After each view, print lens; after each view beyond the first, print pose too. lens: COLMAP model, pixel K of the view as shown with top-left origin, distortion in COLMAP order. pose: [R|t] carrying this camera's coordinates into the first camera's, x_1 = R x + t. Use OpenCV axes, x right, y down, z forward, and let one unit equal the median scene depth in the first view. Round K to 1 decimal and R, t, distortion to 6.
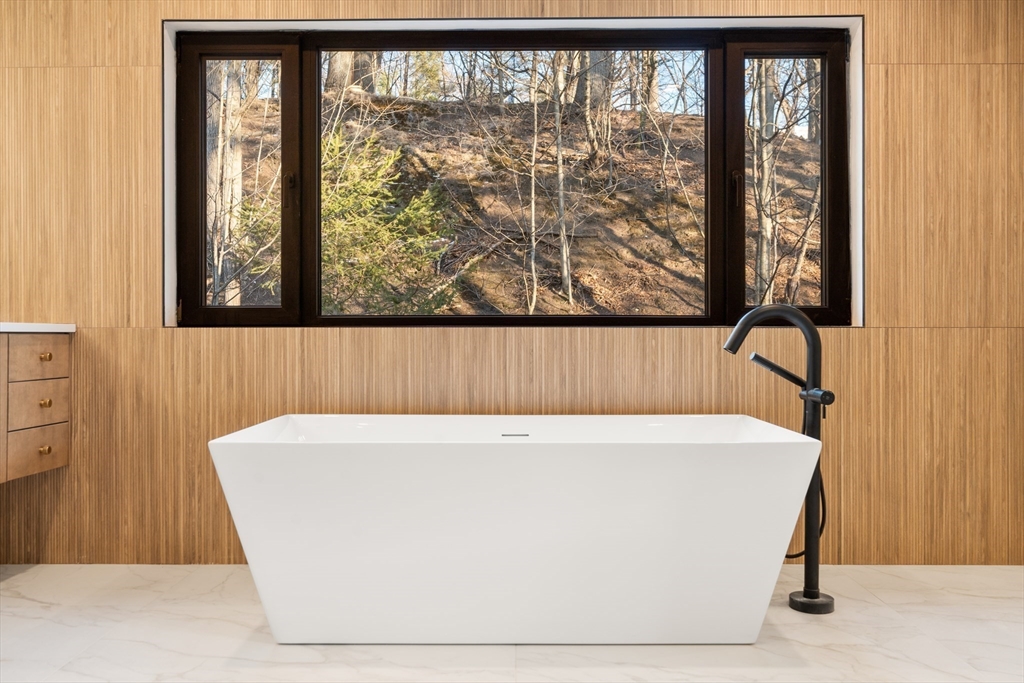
lens RADIAL K [[847.6, 0, 511.1], [0, 847.6, 337.7], [0, 0, 1]] dist [-0.010356, -0.001898]
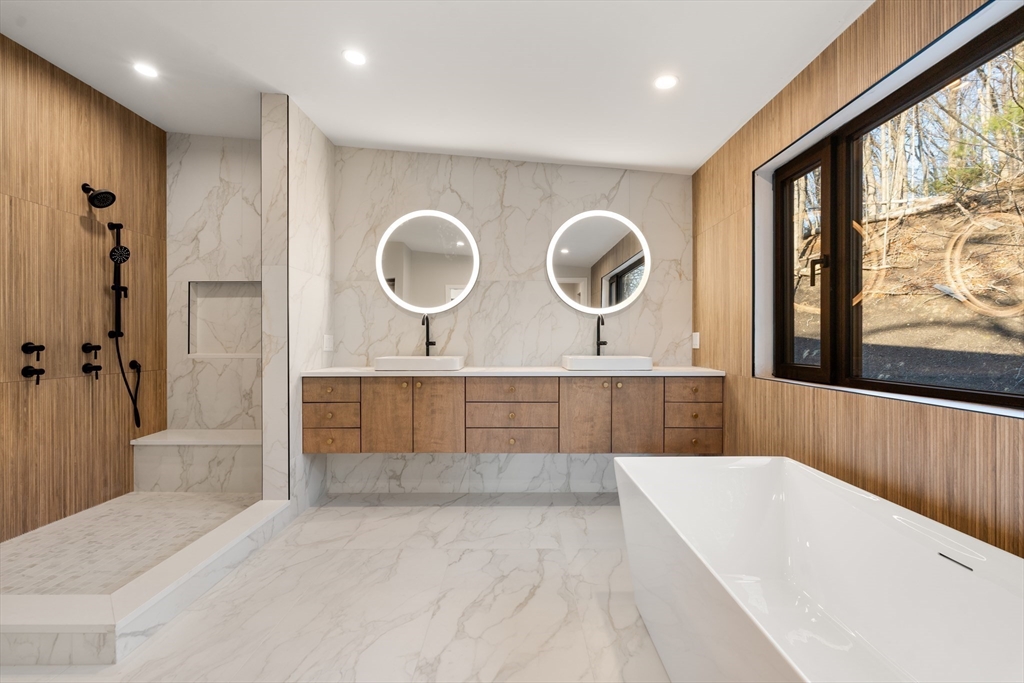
lens RADIAL K [[452.7, 0, 511.4], [0, 452.7, 341.6], [0, 0, 1]] dist [-0.002172, 0.000299]
pose [[0.002823, 0.001490, -0.999995, 0.387574], [0.001055, 0.999998, 0.001493, -0.077837], [0.999995, -0.001059, 0.002821, 0.574254]]
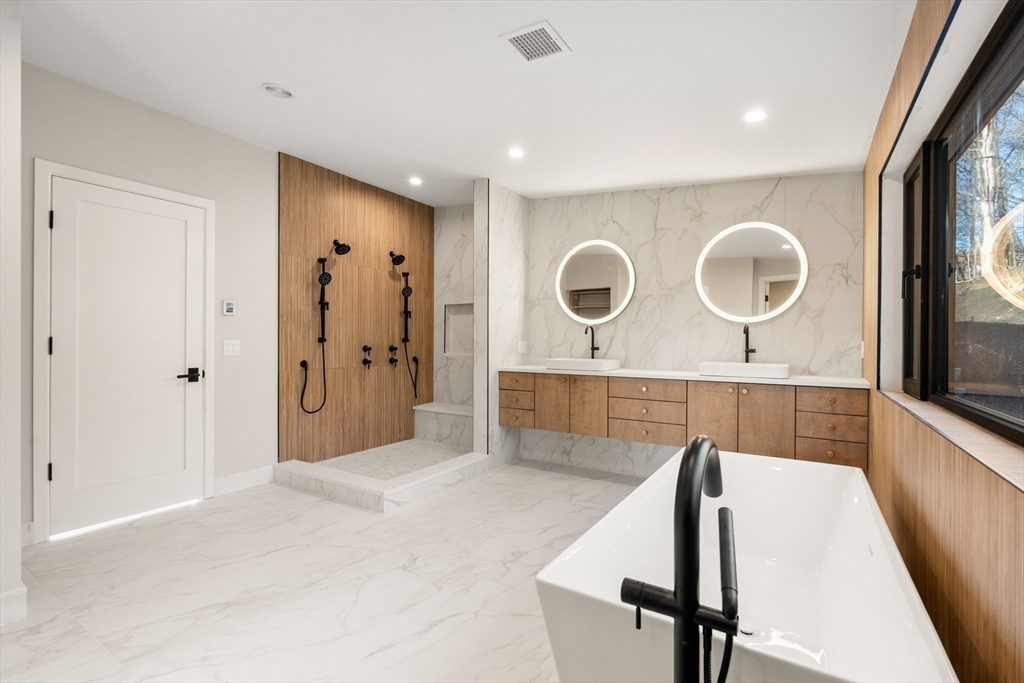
lens RADIAL K [[452.7, 0, 509.0], [0, 452.7, 342.6], [0, 0, 1]] dist [-0.002172, 0.000299]
pose [[-0.530266, 0.001491, -0.847830, 0.568987], [-0.005094, 0.999975, 0.004945, -0.094887], [0.847816, 0.006940, -0.530245, 0.878921]]
